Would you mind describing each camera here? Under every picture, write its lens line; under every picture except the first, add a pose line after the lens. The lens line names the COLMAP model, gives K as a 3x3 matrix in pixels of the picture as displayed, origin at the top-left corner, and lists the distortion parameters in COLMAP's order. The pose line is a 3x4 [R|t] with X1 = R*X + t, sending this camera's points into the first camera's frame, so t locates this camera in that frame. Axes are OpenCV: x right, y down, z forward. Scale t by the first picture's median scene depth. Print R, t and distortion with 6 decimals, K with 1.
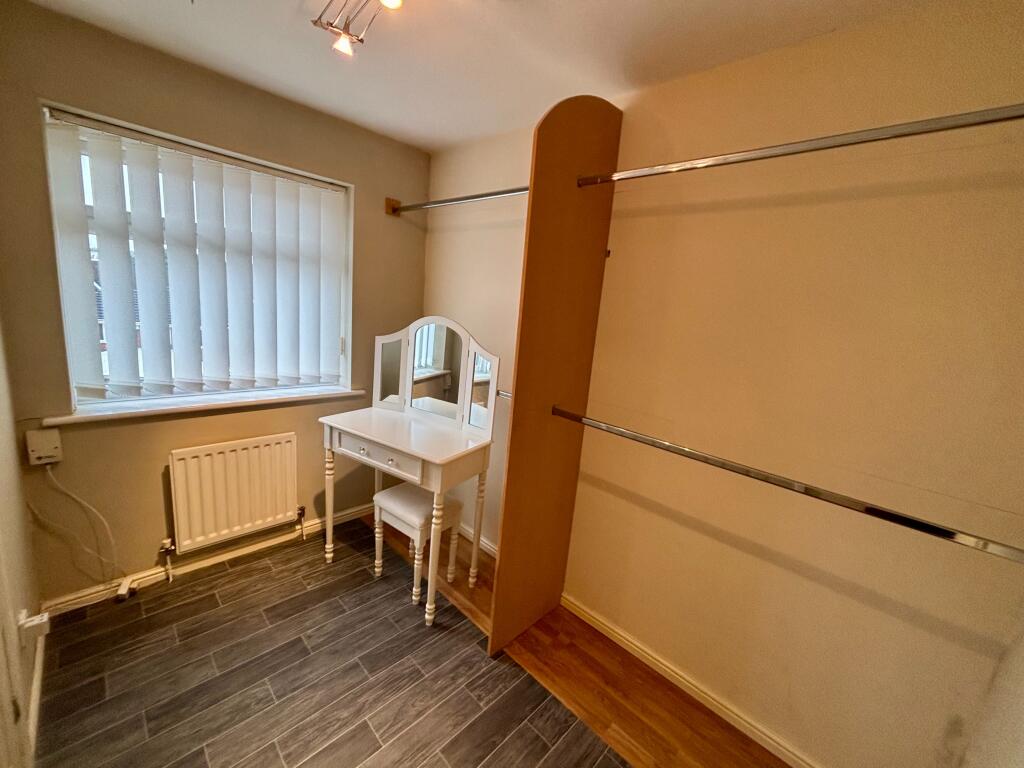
lens RADIAL K [[411.7, 0, 509.8], [0, 411.7, 385.1], [0, 0, 1]] dist [0.002703, 0.000131]
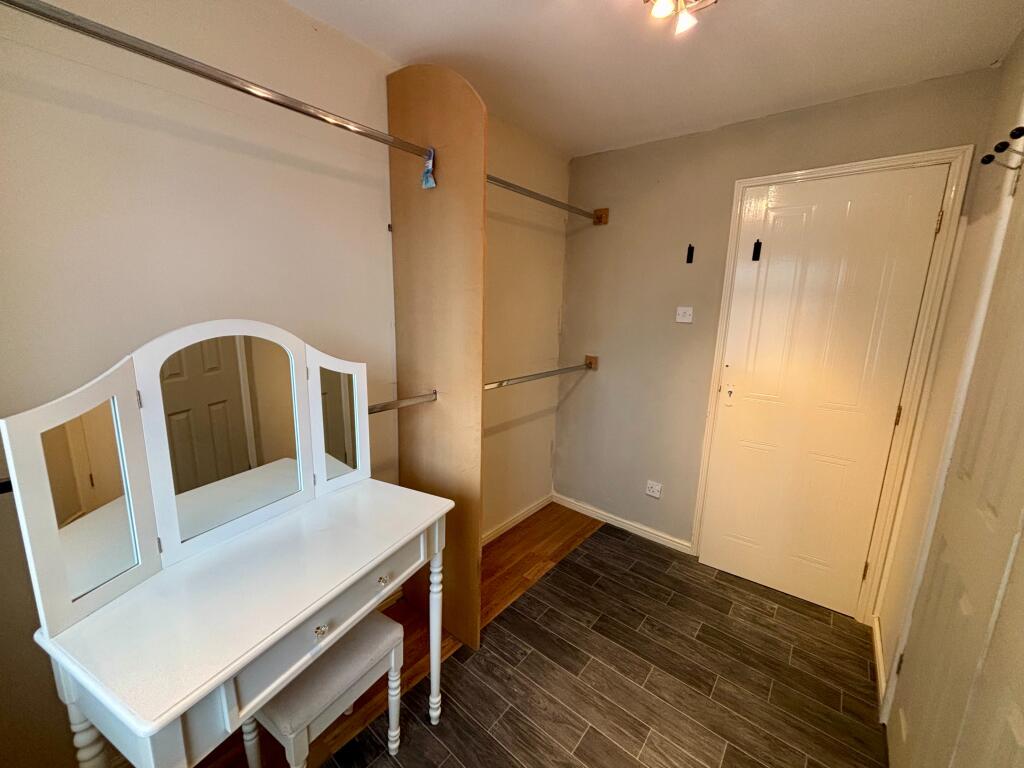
lens RADIAL K [[411.7, 0, 509.9], [0, 411.7, 380.8], [0, 0, 1]] dist [0.002703, 0.000131]
pose [[-0.083060, -0.283266, 0.955438, -0.902049], [0.162311, 0.942103, 0.293423, -0.252548], [-0.983238, 0.179449, -0.032274, 0.929457]]
